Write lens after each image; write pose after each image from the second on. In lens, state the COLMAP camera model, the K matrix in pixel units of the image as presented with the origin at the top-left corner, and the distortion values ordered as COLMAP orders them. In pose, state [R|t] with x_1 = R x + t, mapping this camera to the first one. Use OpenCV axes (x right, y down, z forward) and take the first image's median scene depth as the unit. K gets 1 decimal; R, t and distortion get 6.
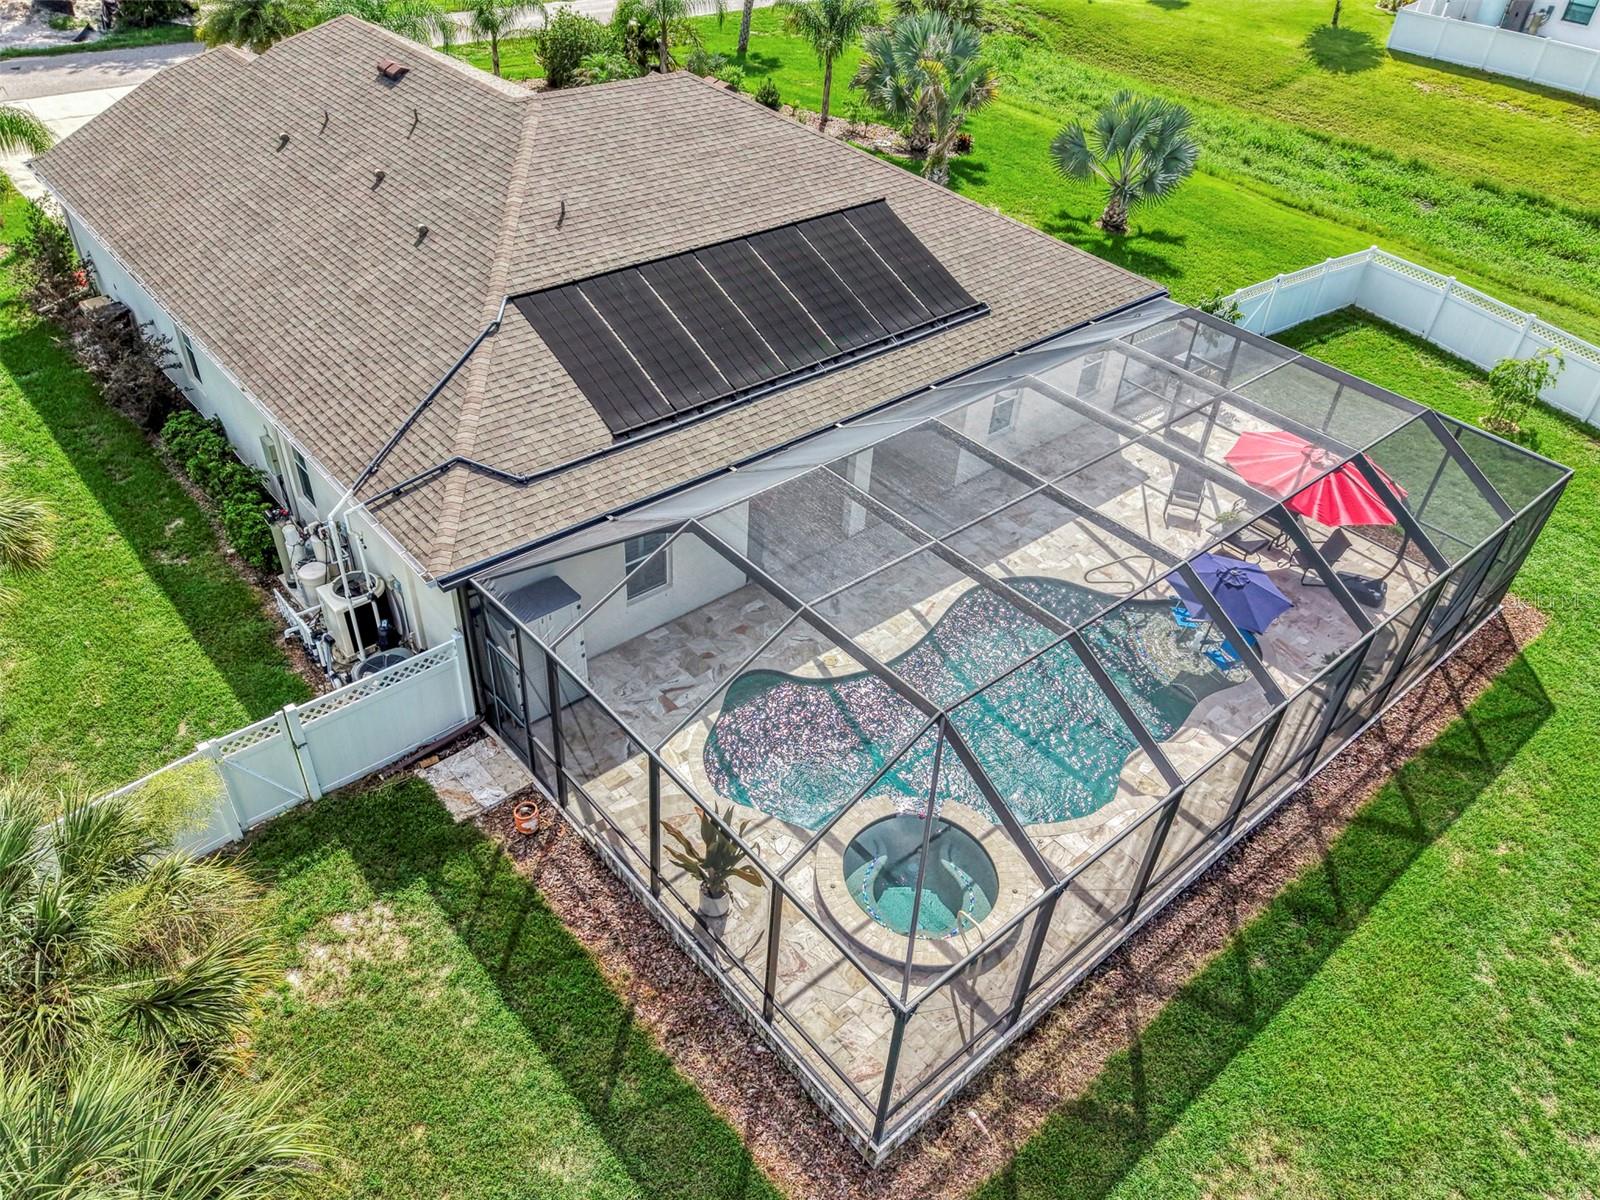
lens RADIAL K [[1149.9, 0, 806.8], [0, 1149.9, 602.5], [0, 0, 1]] dist [-0.003604, 0.005513]
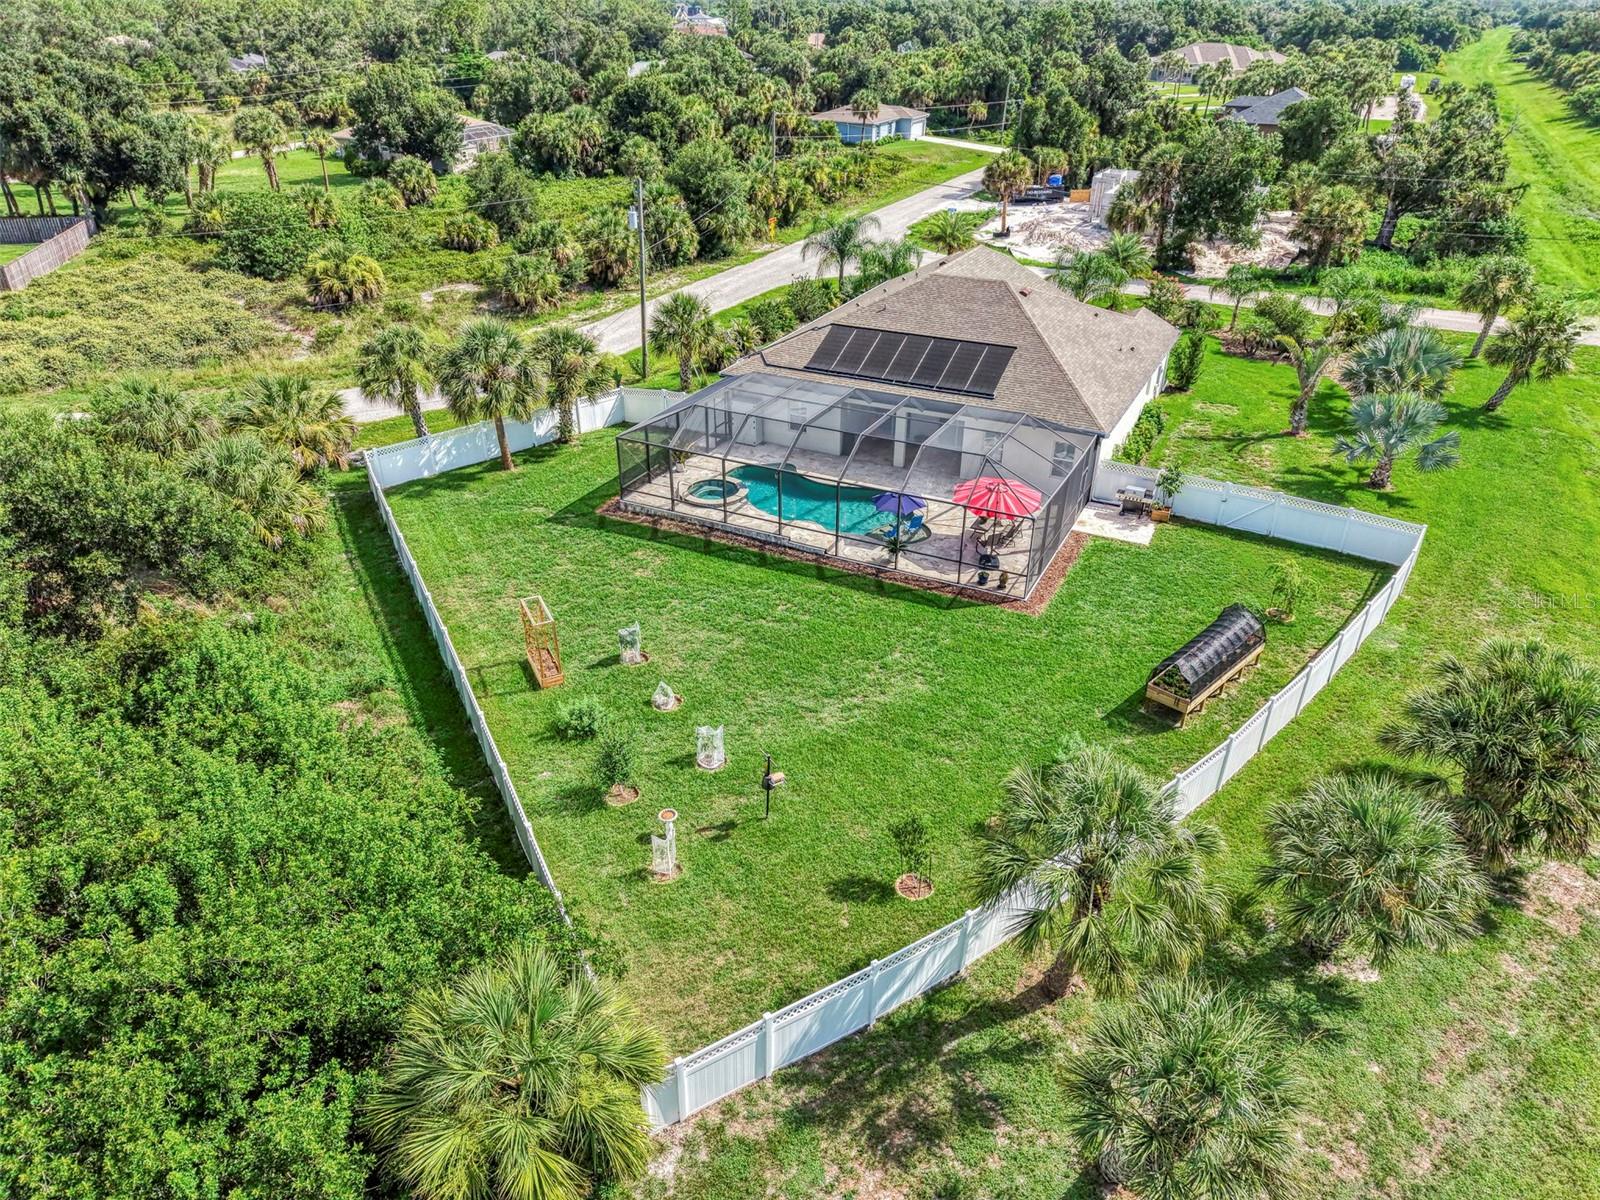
lens RADIAL K [[1071.6, 0, 800.0], [0, 1071.6, 600.0], [0, 0, 1]] dist [0.009738, 0.002722]
pose [[0.383773, 0.403563, -0.830575, 1.889216], [-0.565937, 0.813522, 0.133782, -0.019856], [0.729680, 0.418711, 0.540599, -0.156470]]
